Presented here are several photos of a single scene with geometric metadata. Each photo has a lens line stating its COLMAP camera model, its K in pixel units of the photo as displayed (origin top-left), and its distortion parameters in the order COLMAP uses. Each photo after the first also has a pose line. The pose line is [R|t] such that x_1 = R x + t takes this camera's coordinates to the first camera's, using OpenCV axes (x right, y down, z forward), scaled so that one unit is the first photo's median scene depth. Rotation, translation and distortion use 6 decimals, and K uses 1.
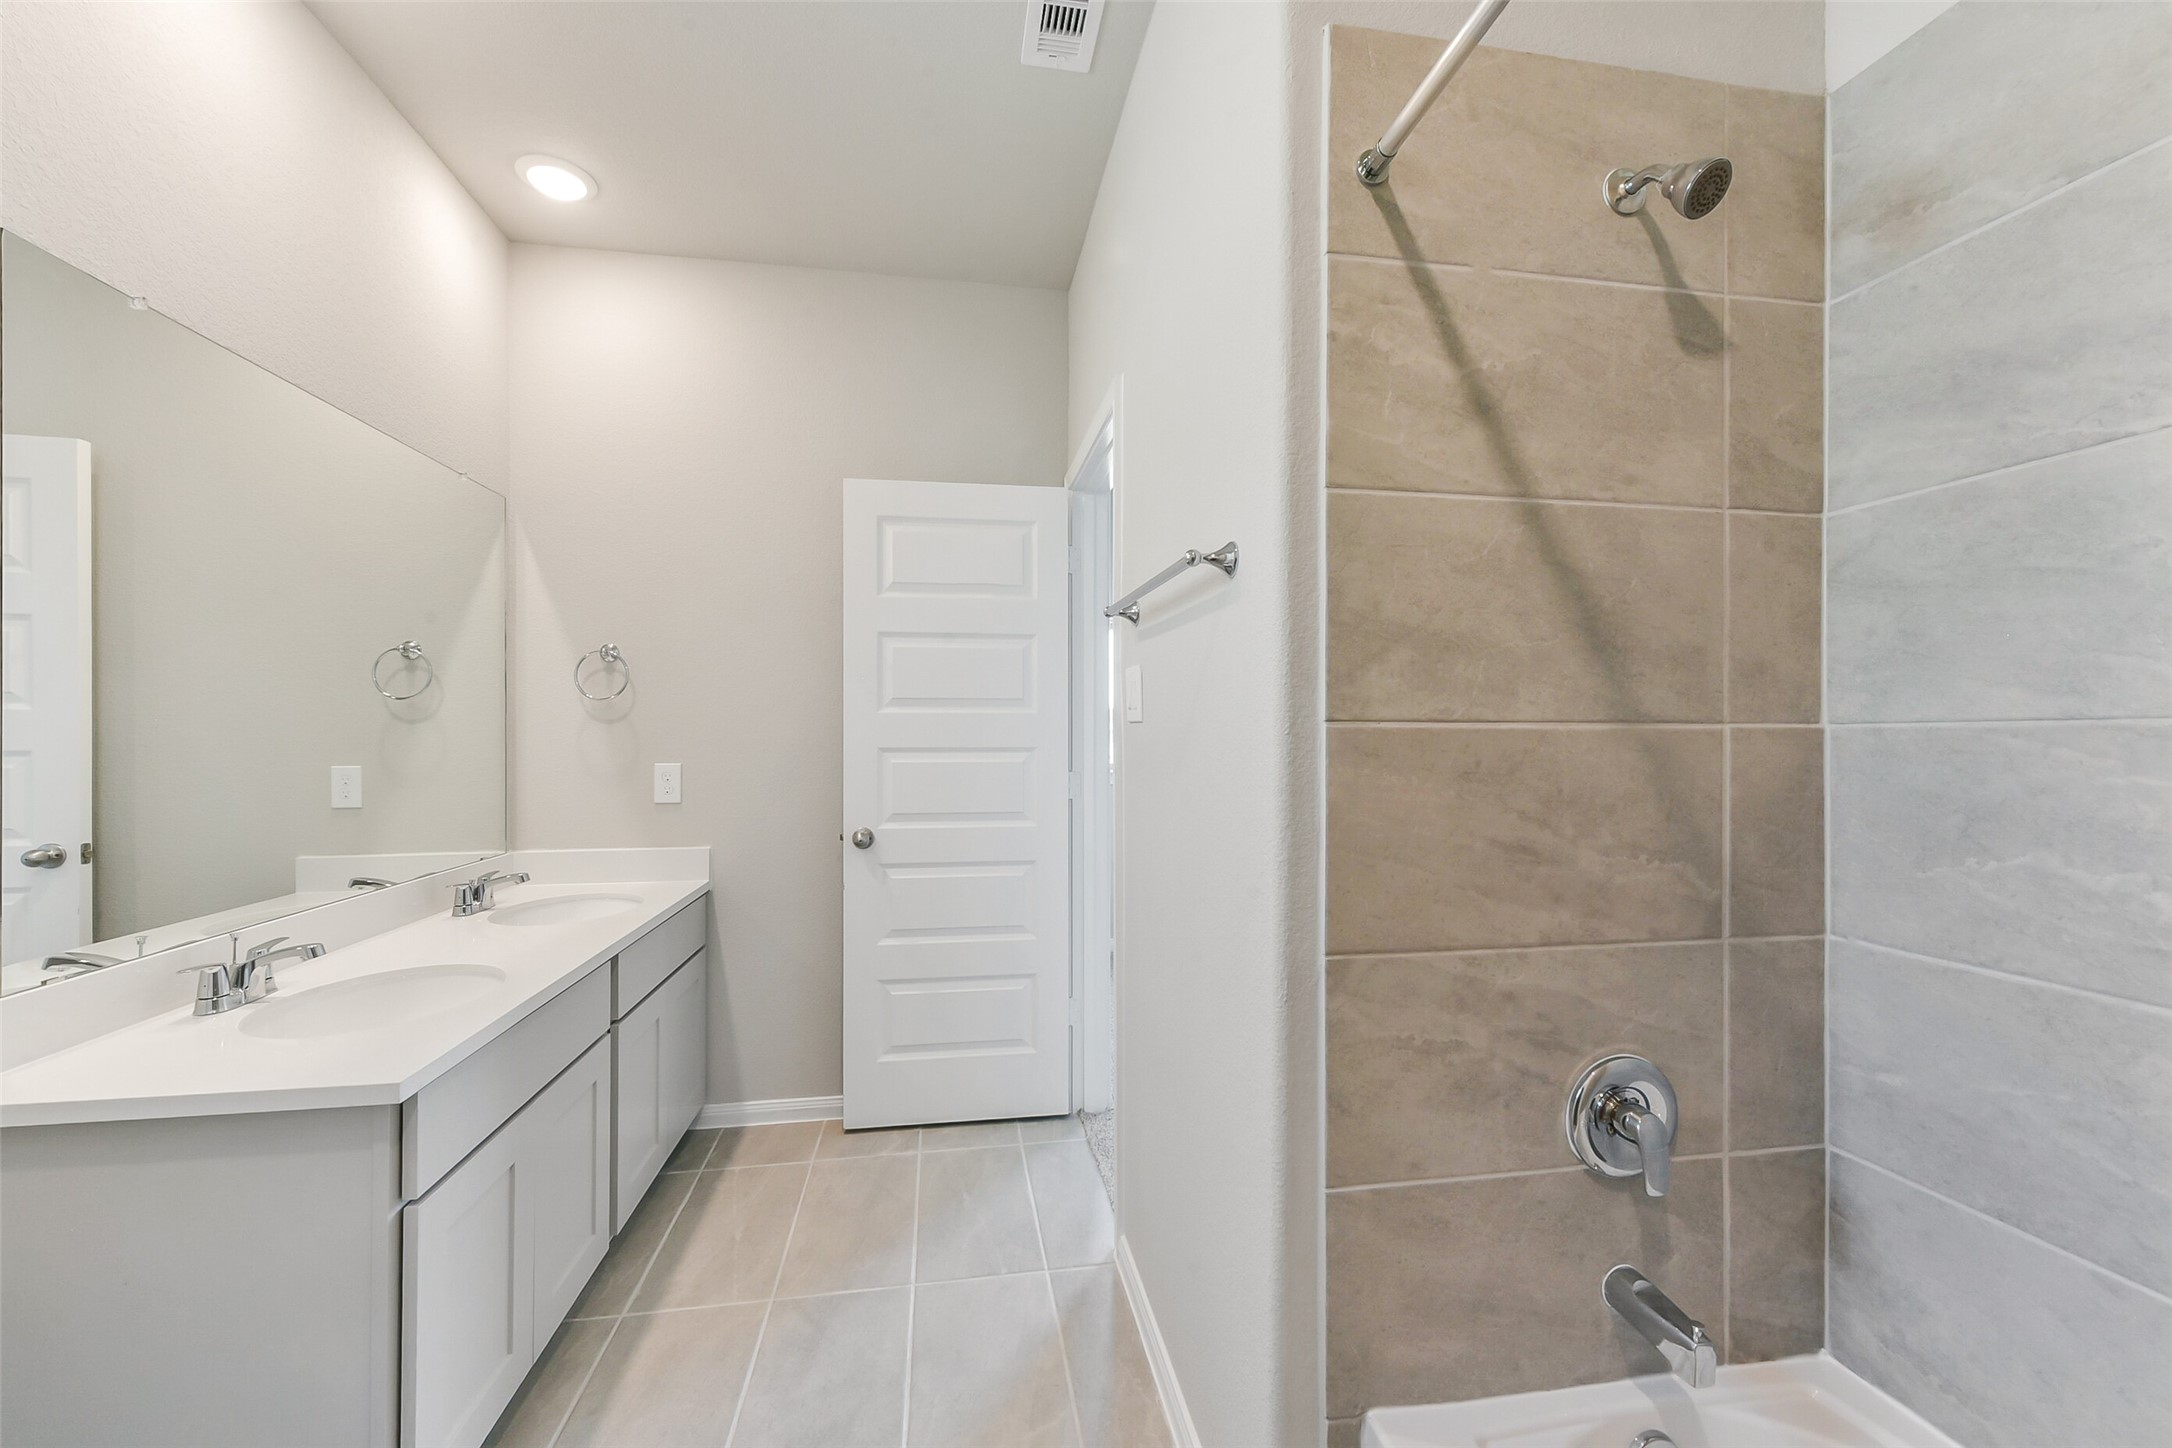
lens RADIAL K [[850.3, 0, 1086.5], [0, 850.3, 731.6], [0, 0, 1]] dist [-0.000498, -0.001513]
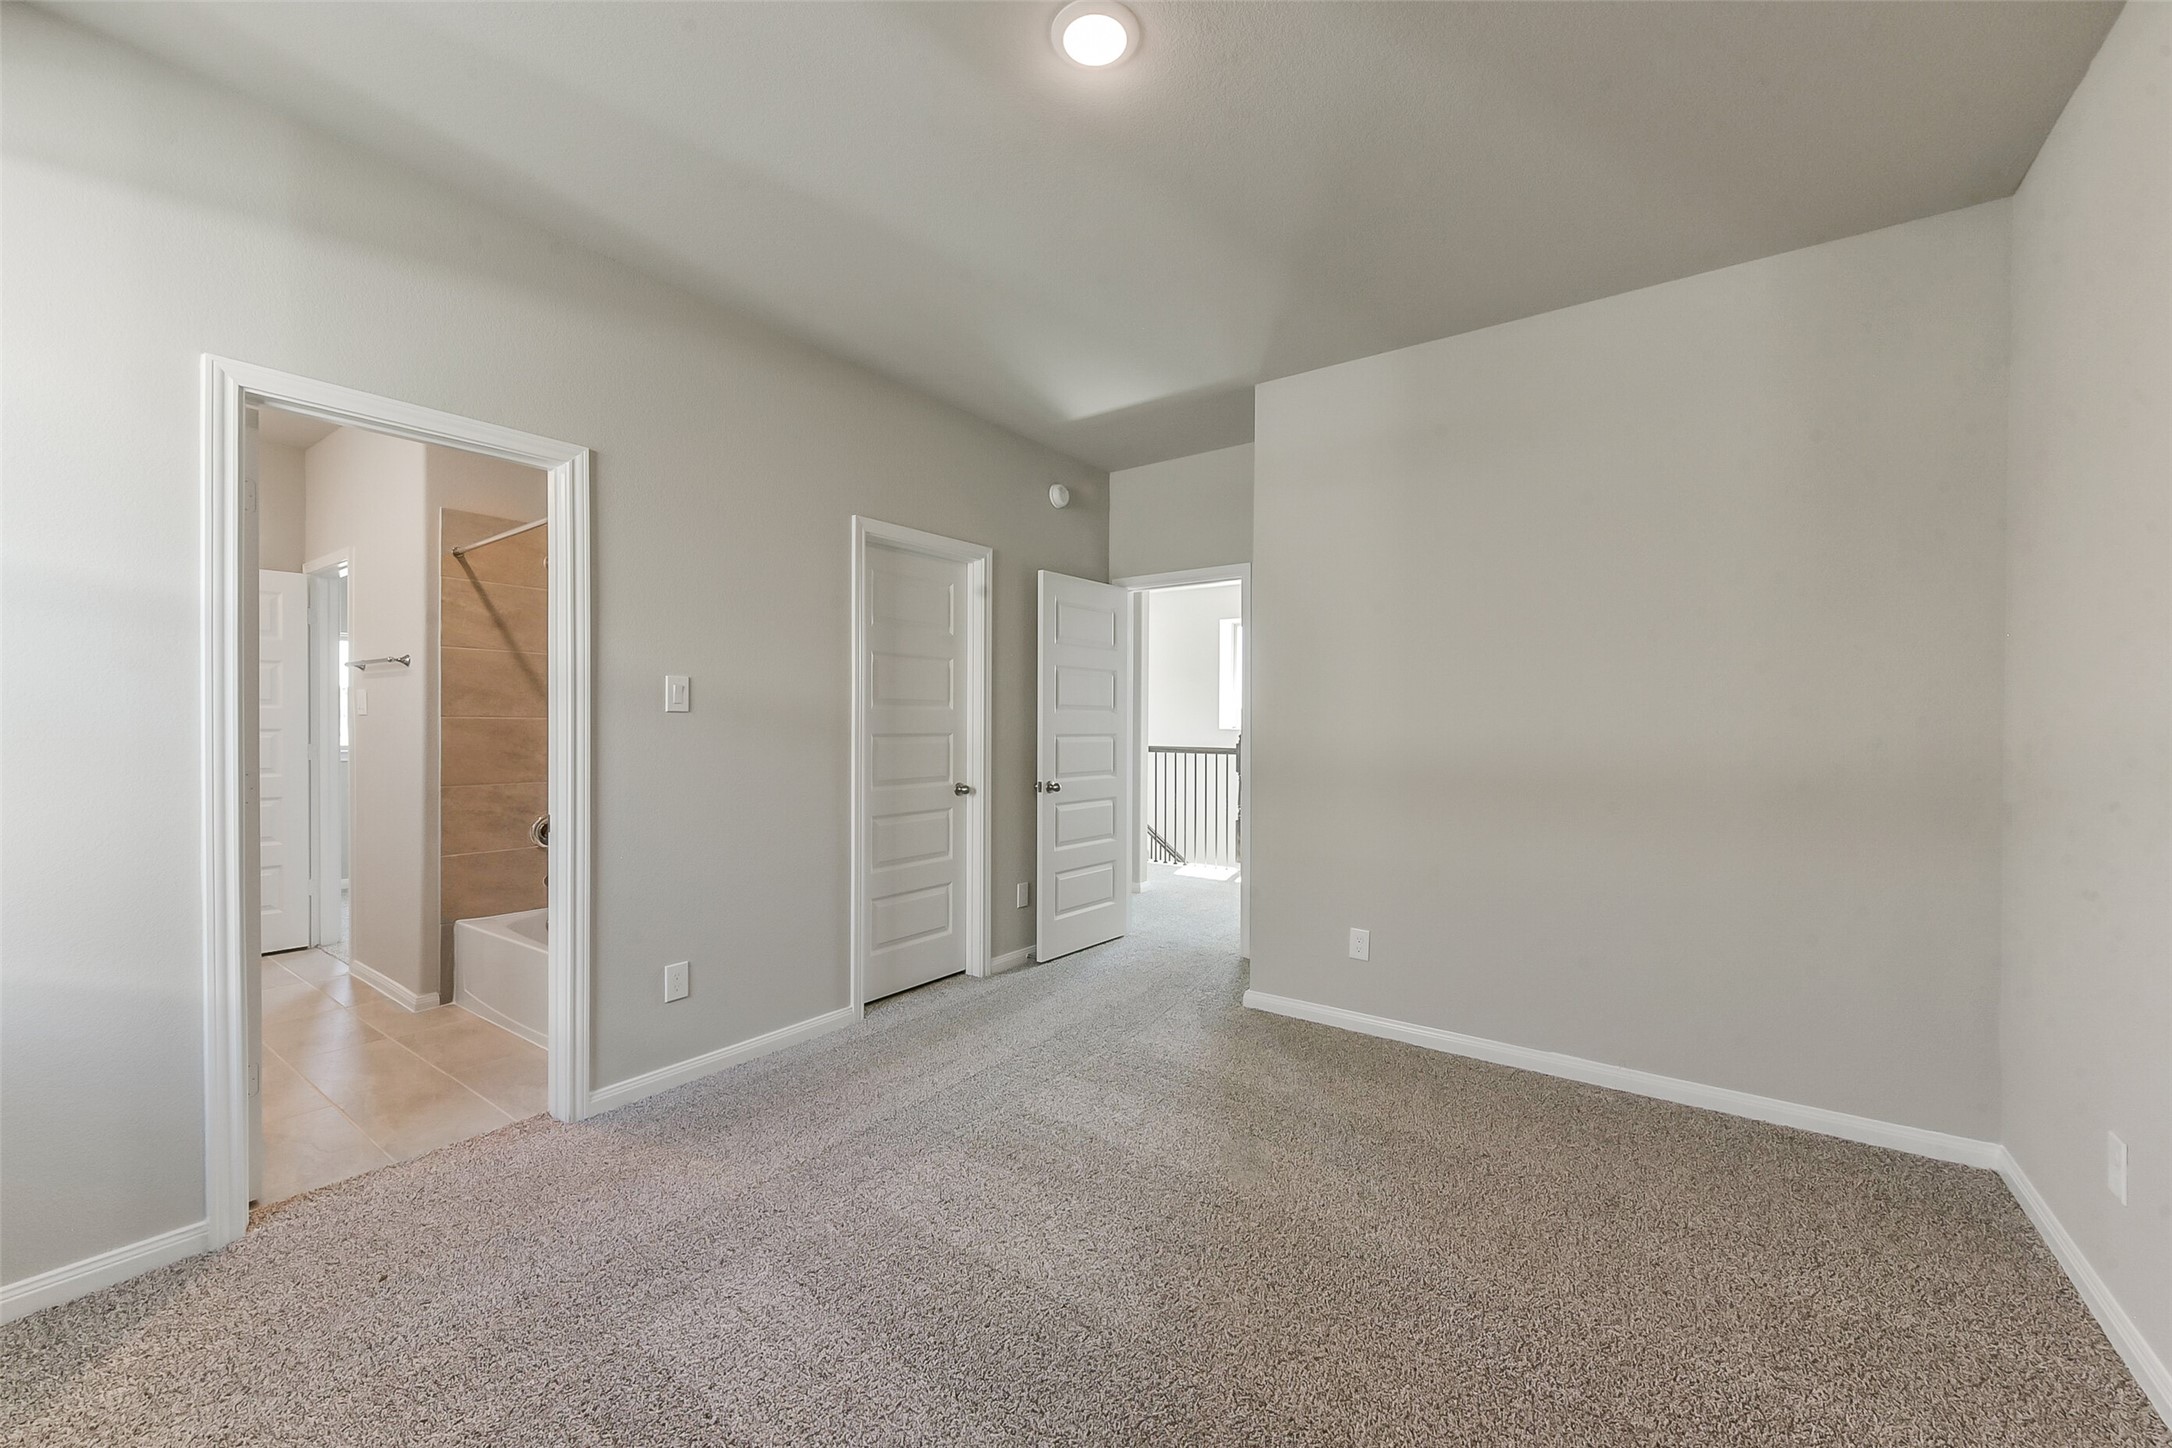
lens RADIAL K [[850.3, 0, 1097.1], [0, 850.3, 724.1], [0, 0, 1]] dist [-0.000498, -0.001513]
pose [[0.708284, -0.003850, 0.705917, -0.242610], [-0.002137, 0.999969, 0.007597, -0.013249], [-0.705924, -0.006889, 0.708254, -3.127089]]
